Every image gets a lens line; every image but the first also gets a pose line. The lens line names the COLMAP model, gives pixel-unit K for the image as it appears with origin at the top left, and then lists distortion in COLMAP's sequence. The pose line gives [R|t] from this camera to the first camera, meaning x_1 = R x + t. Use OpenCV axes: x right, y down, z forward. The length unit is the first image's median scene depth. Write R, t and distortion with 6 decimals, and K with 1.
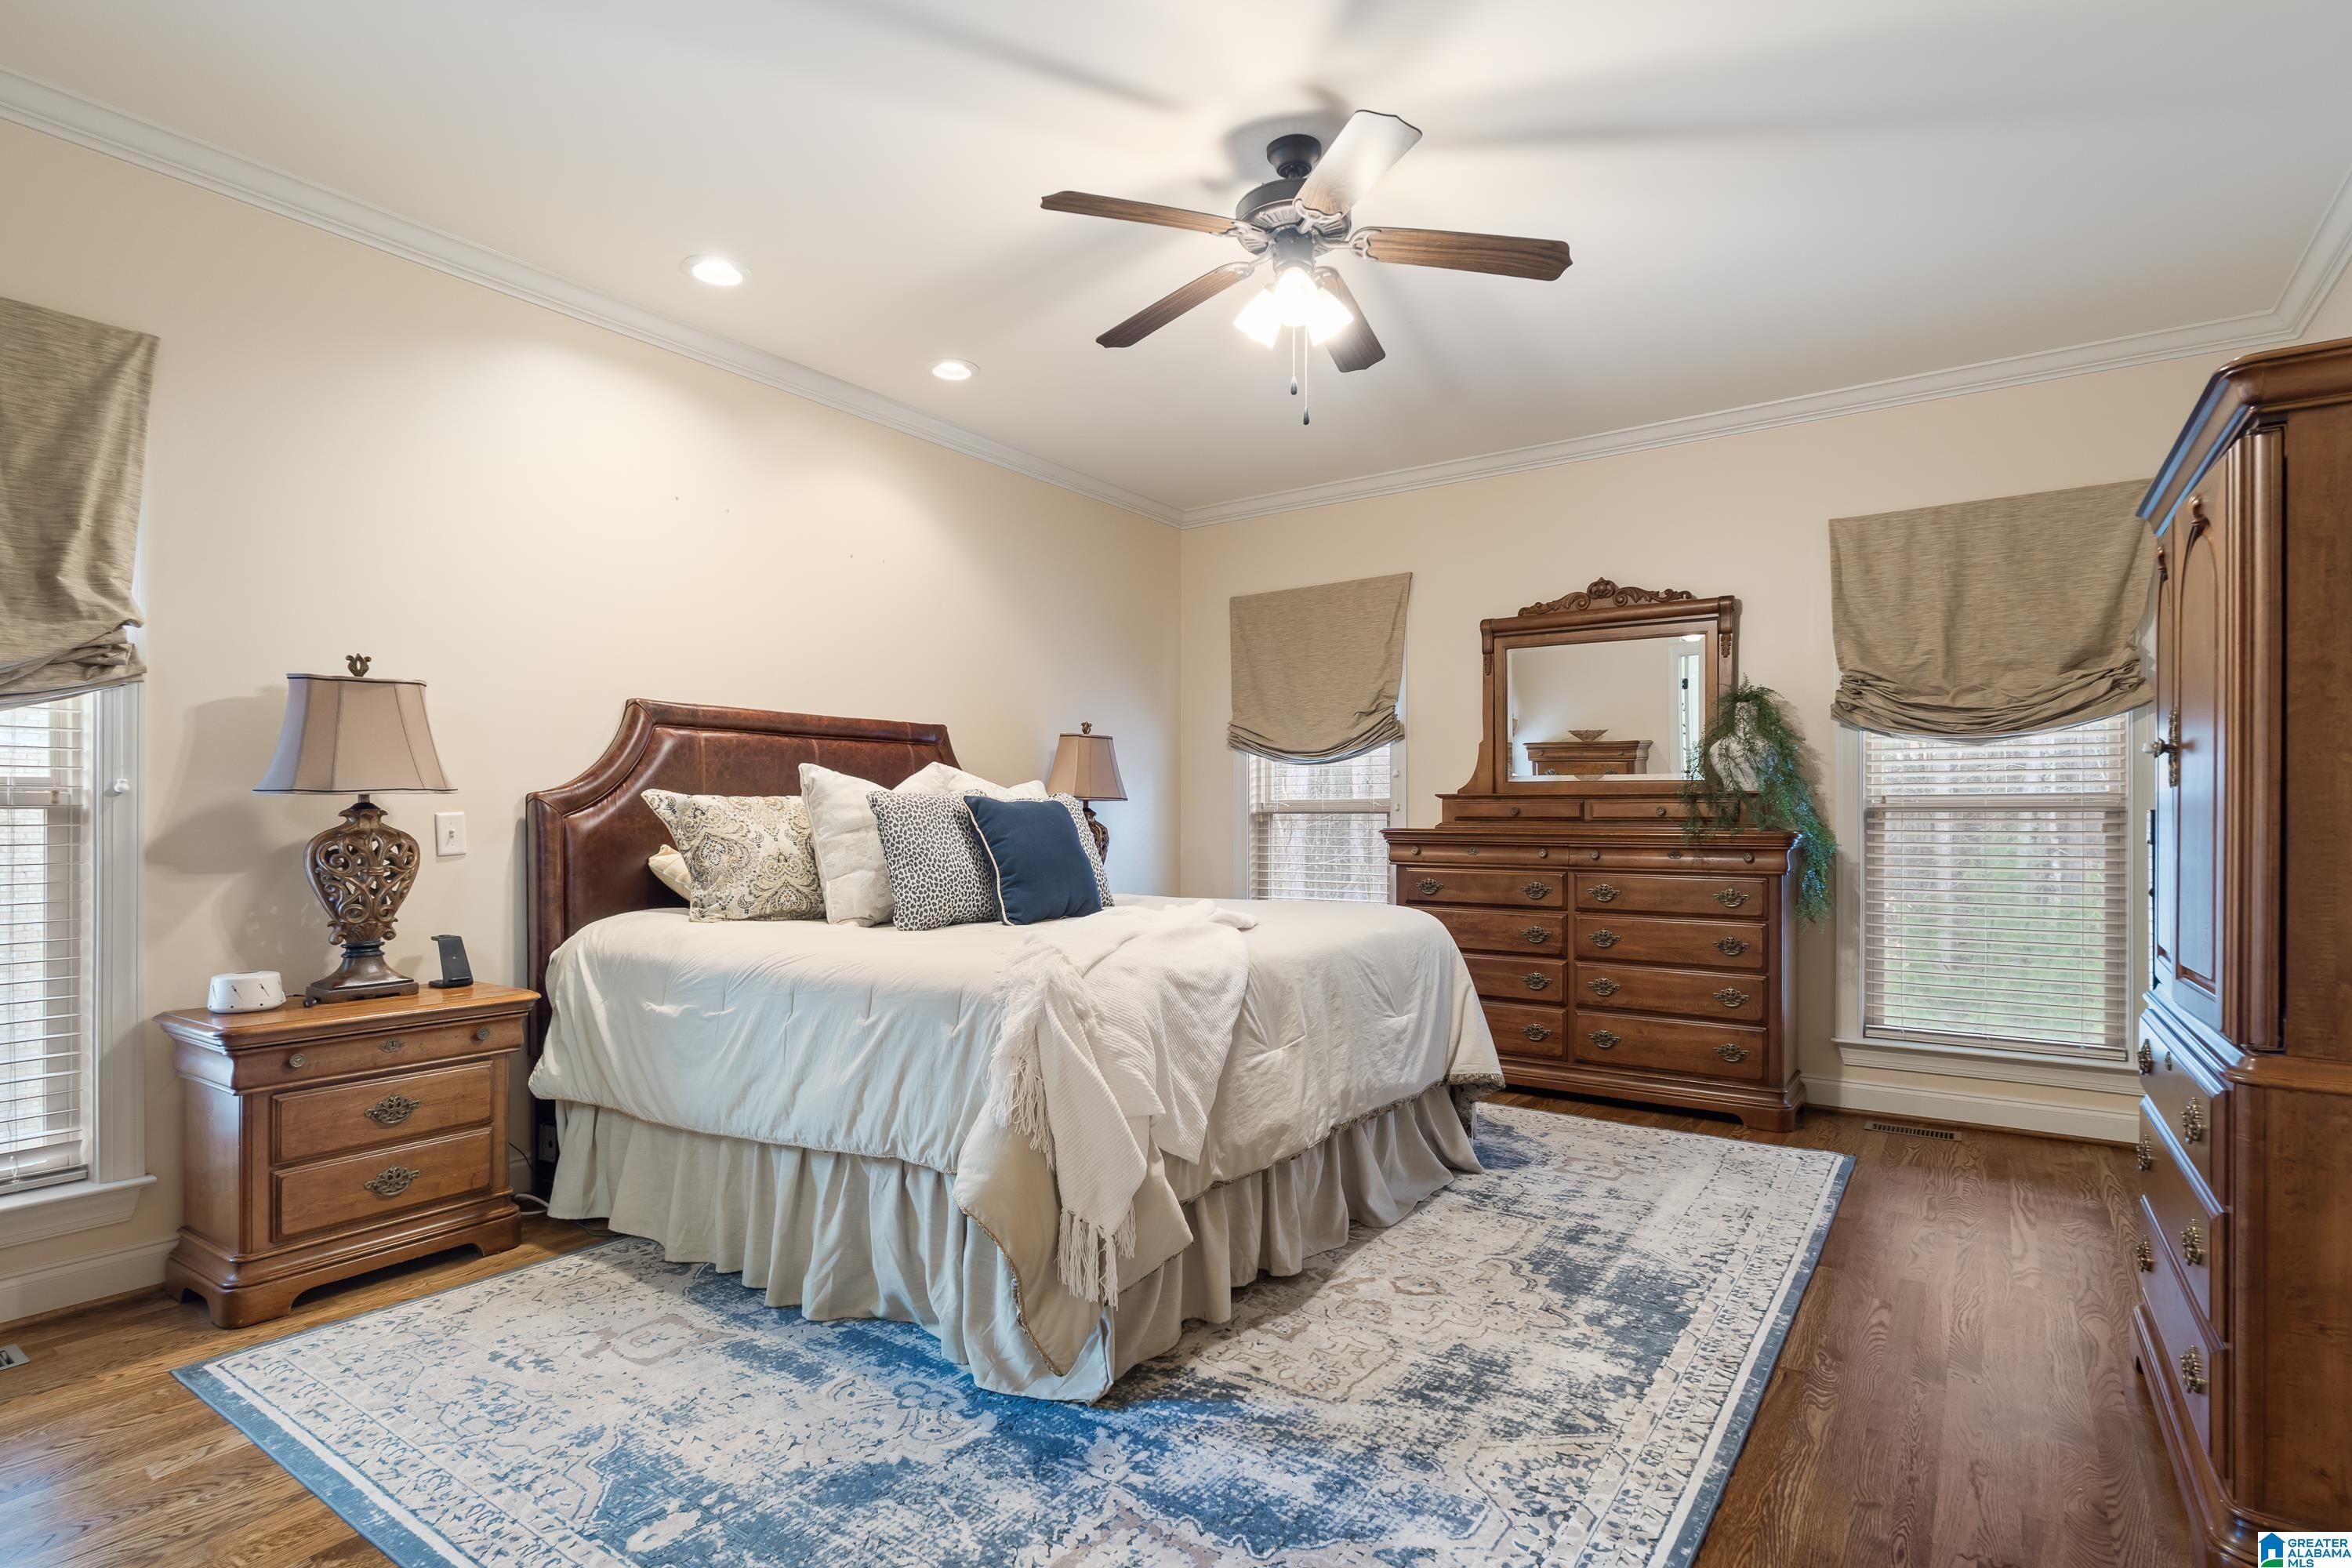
lens RADIAL K [[1180.4, 0, 1162.6], [0, 1180.4, 823.7], [0, 0, 1]] dist [-0.001381, -0.000745]
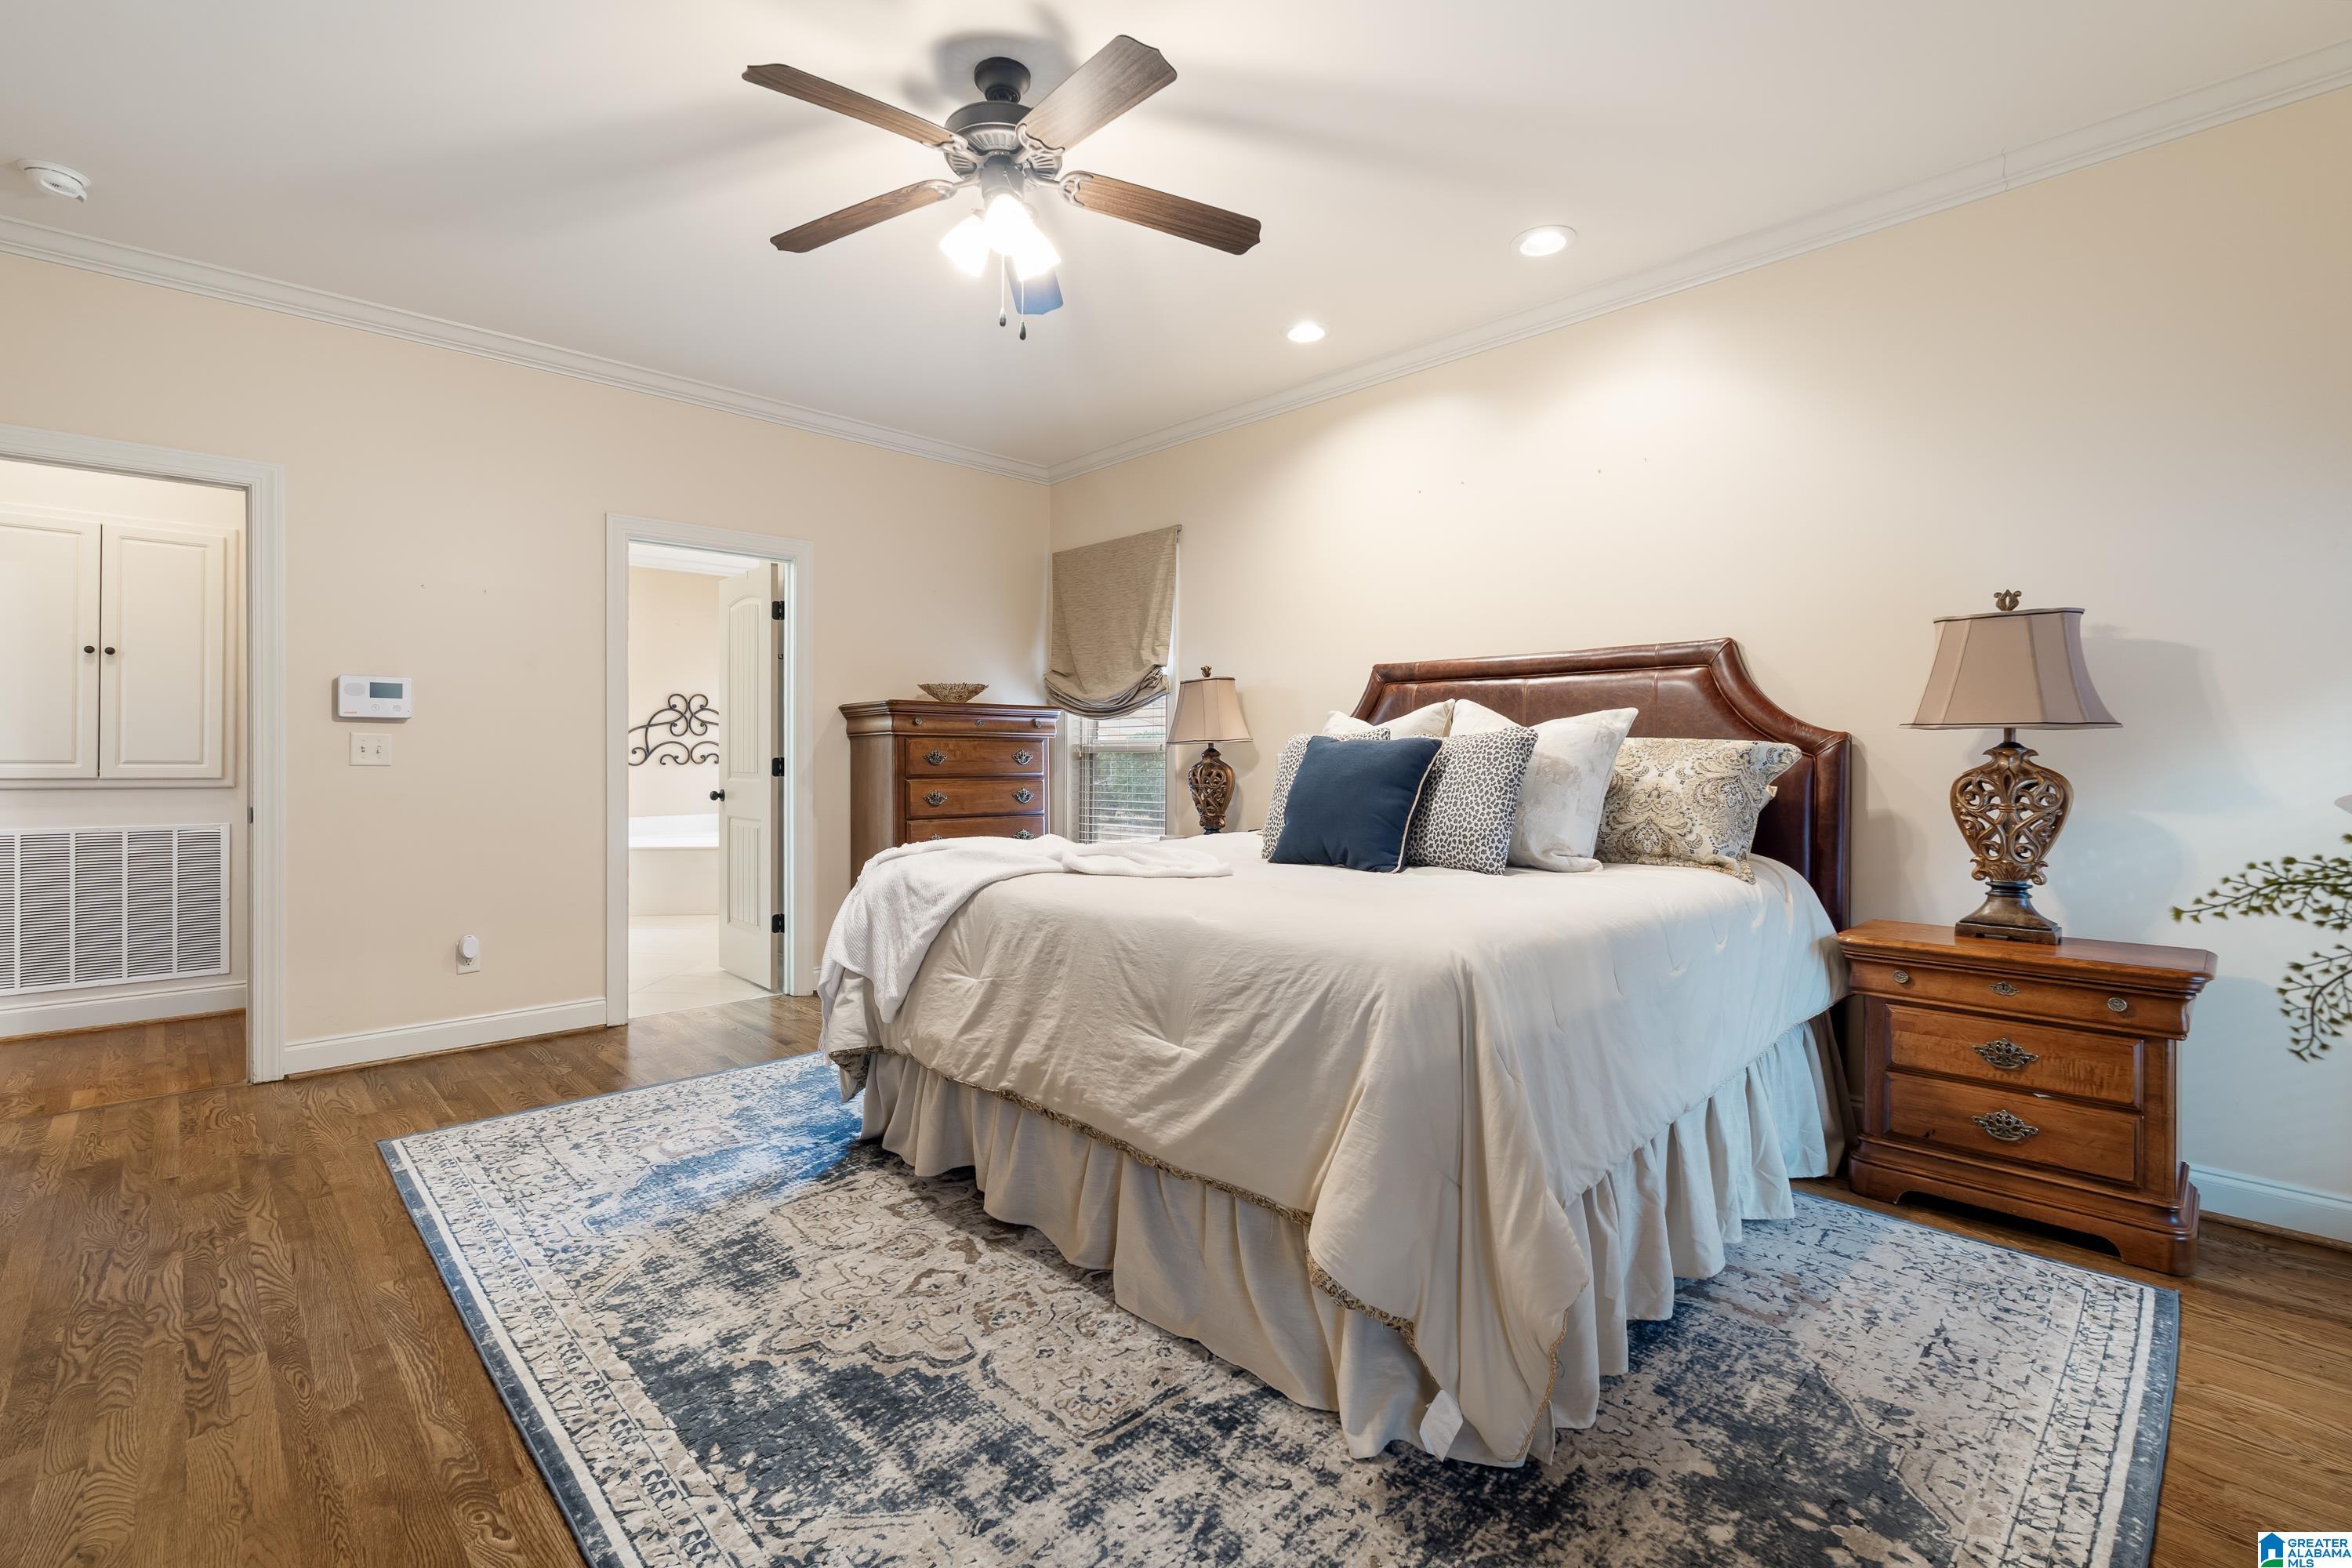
lens RADIAL K [[1046.1, 0, 1166.1], [0, 1046.1, 753.7], [0, 0, 1]] dist [-0.004311, 0.000635]
pose [[-0.190803, 0.000154, -0.981628, 0.900605], [-0.005643, 0.999983, 0.001254, -0.009984], [0.981612, 0.005779, -0.190799, 1.240482]]
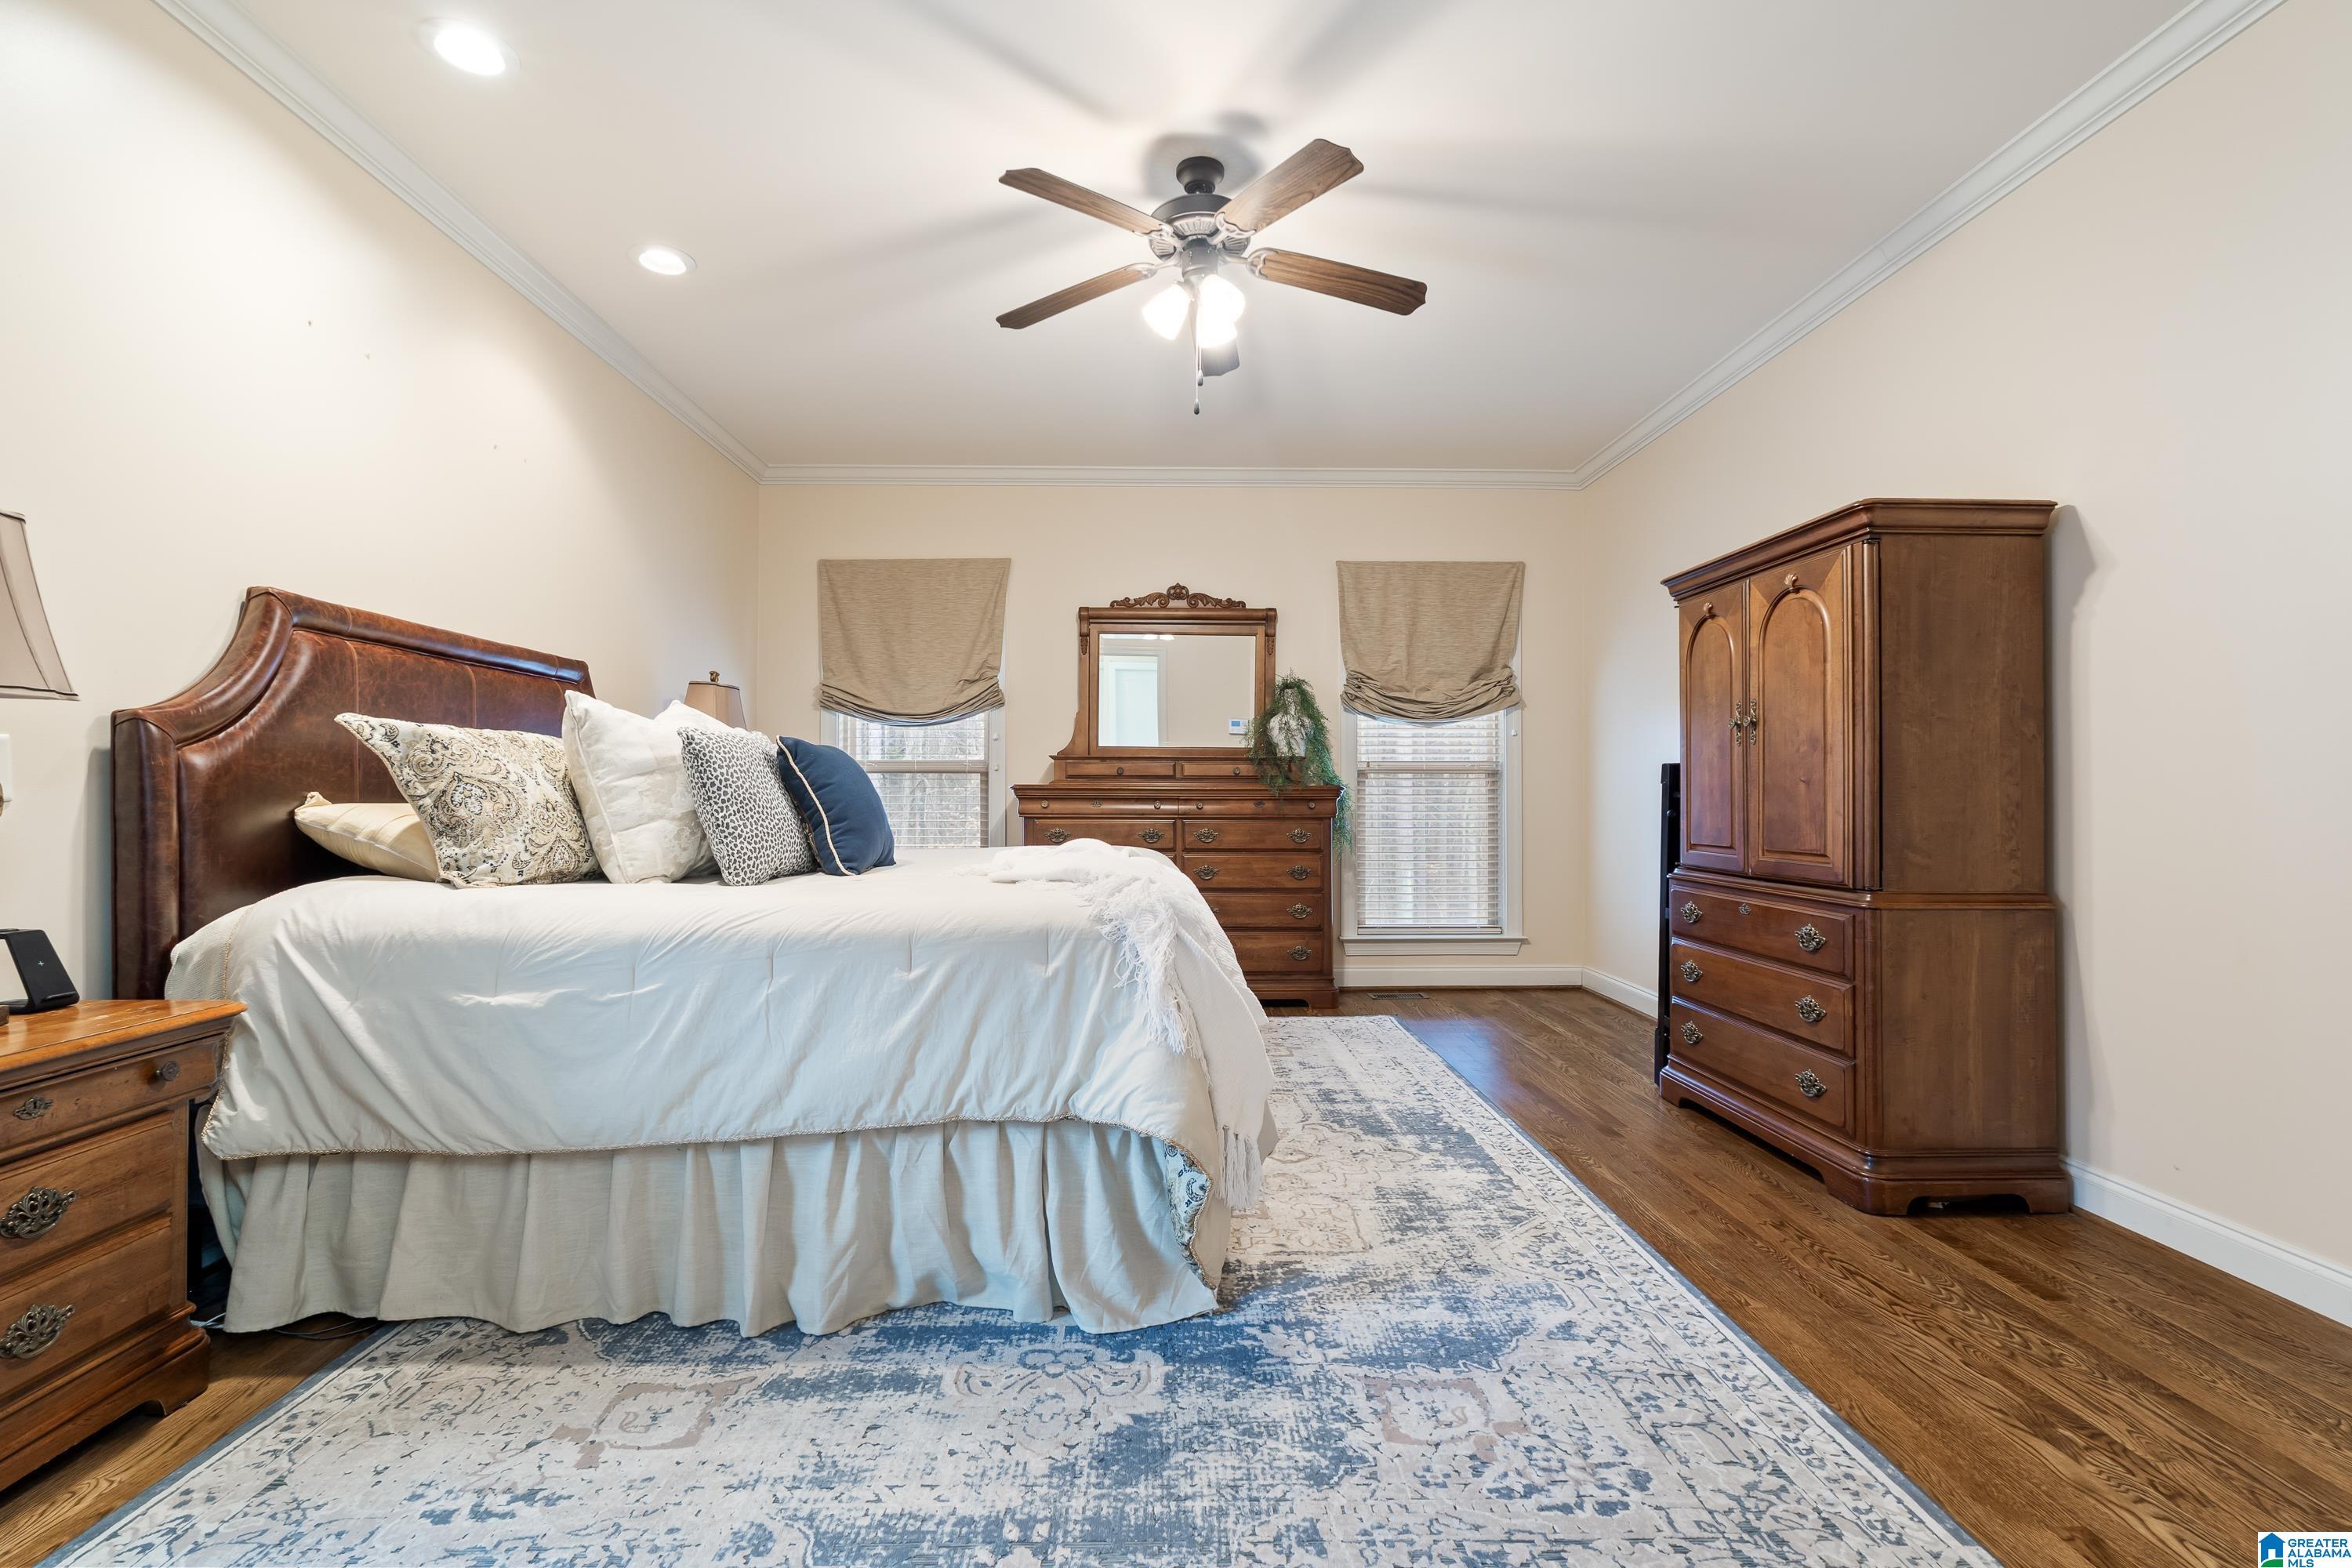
lens RADIAL K [[1046.1, 0, 1170.5], [0, 1046.1, 782.5], [0, 0, 1]] dist [-0.004311, 0.000635]
pose [[0.800912, 0.006859, 0.598743, -0.484167], [0.002391, 0.999890, -0.014652, 0.028717], [-0.598777, 0.013167, 0.800807, 0.208955]]
